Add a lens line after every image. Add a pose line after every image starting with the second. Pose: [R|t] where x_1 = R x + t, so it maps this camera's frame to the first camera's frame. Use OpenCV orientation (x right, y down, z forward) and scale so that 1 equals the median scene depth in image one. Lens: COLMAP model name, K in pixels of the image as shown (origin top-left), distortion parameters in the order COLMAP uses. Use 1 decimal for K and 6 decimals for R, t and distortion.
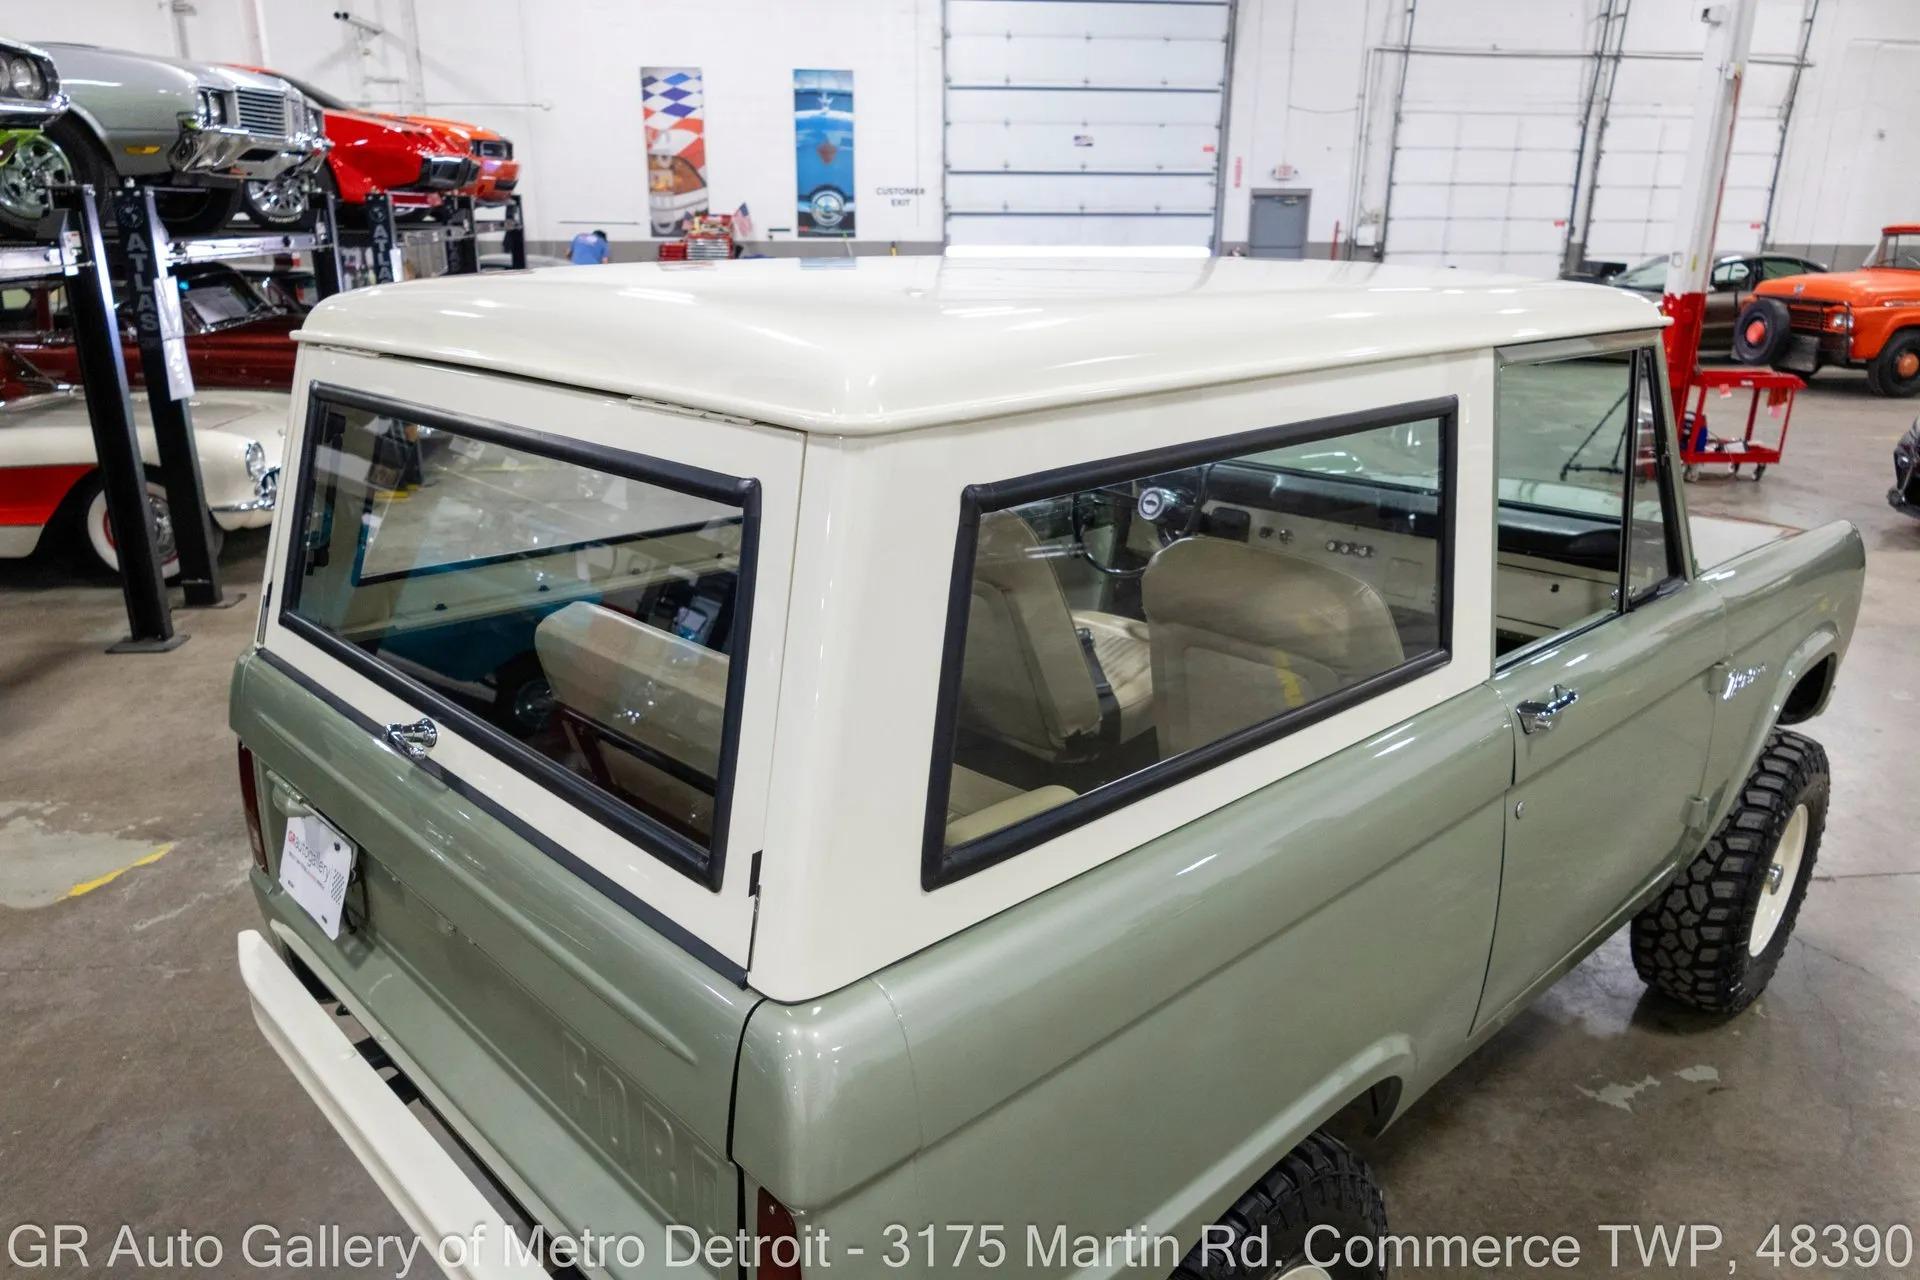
lens RADIAL K [[1319.8, 0, 962.1], [0, 1319.8, 639.0], [0, 0, 1]] dist [0.013646, -0.008015]
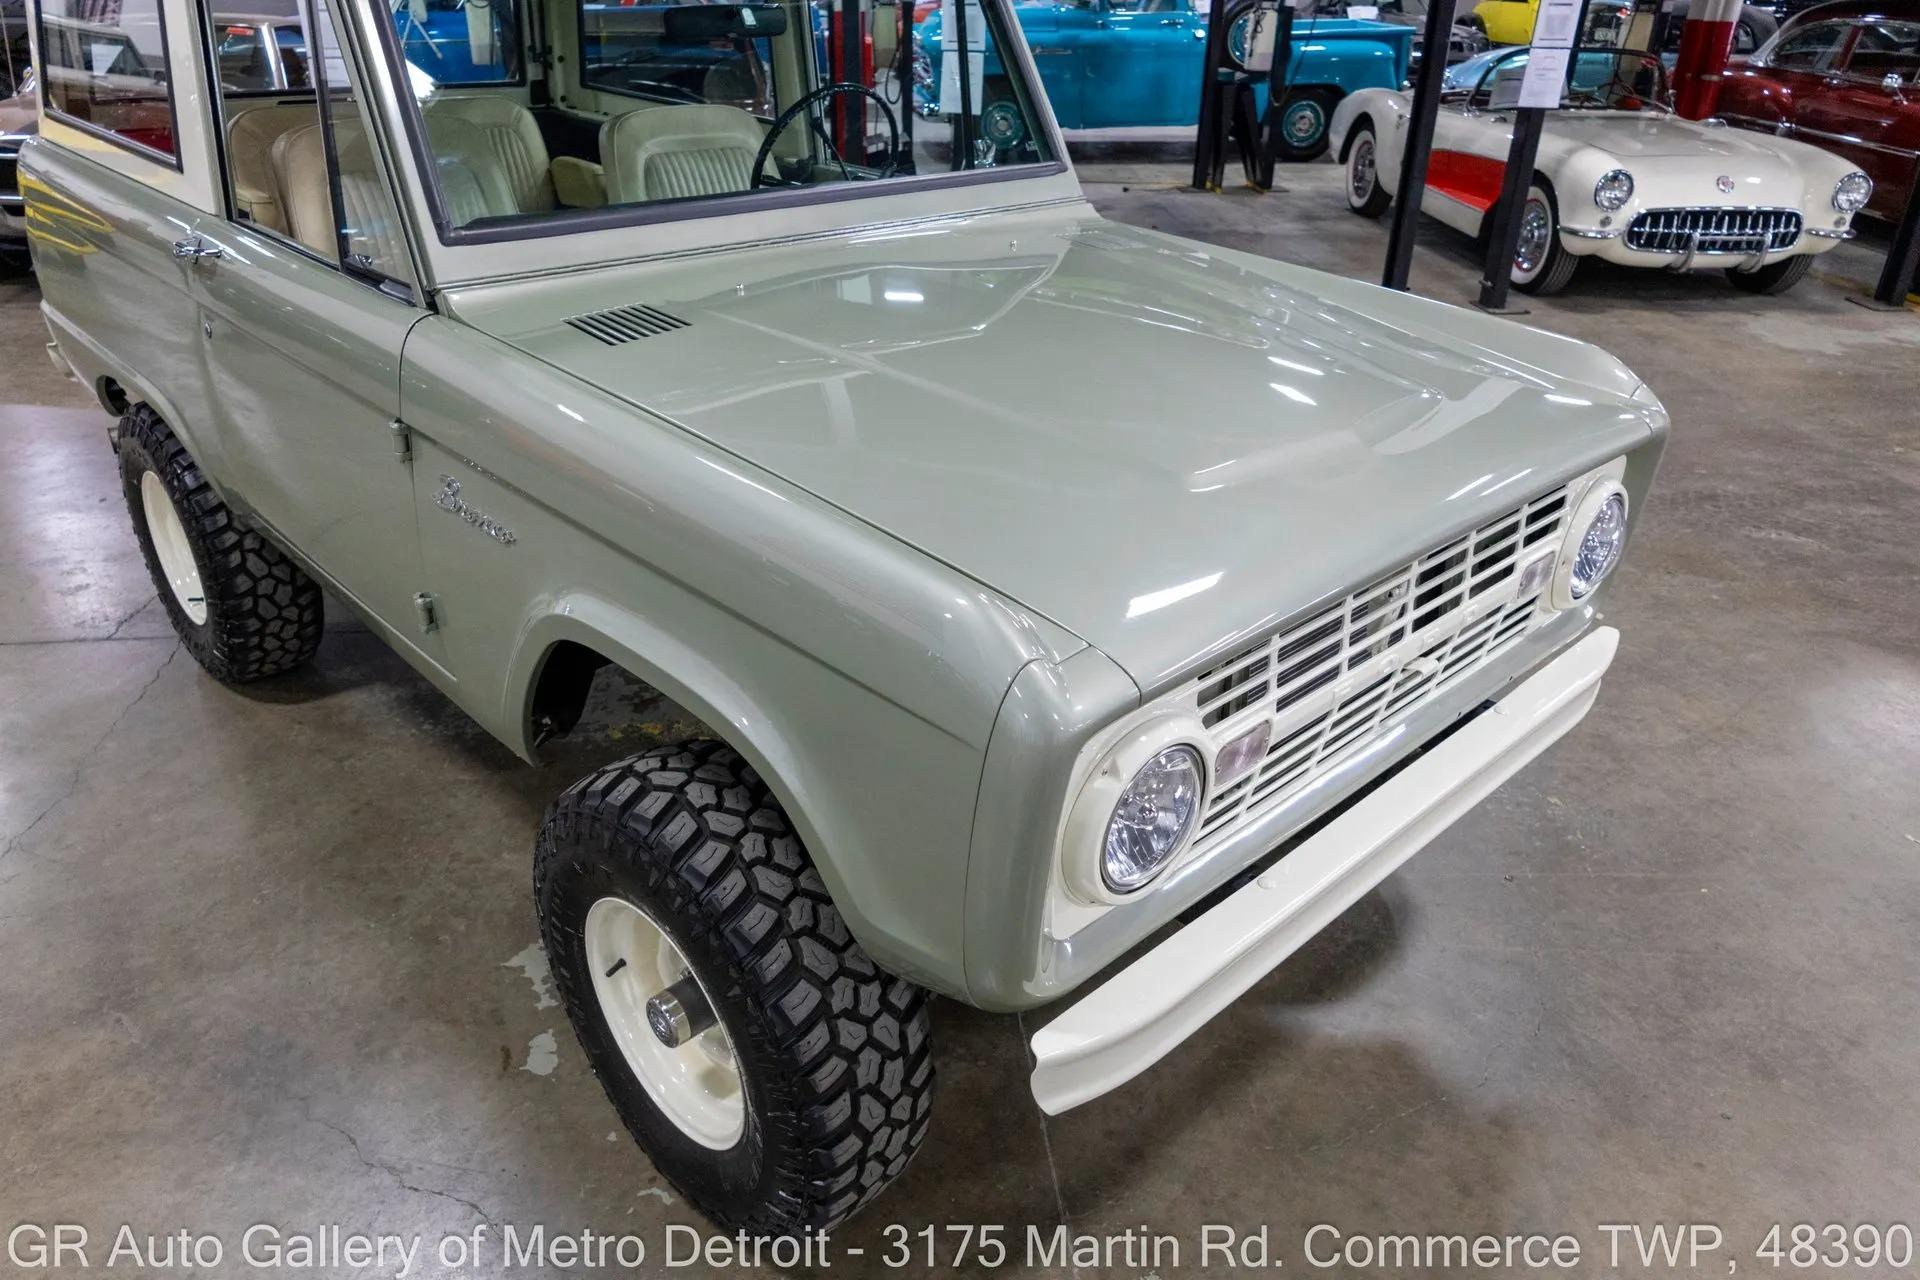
lens RADIAL K [[1319.8, 0, 962.1], [0, 1319.8, 639.0], [0, 0, 1]] dist [0.013646, -0.008015]
pose [[0.009584, 0.461116, -0.887288, 0.184633], [-0.329462, 0.839239, 0.432587, -0.044133], [0.944120, 0.288182, 0.159963, 0.172459]]
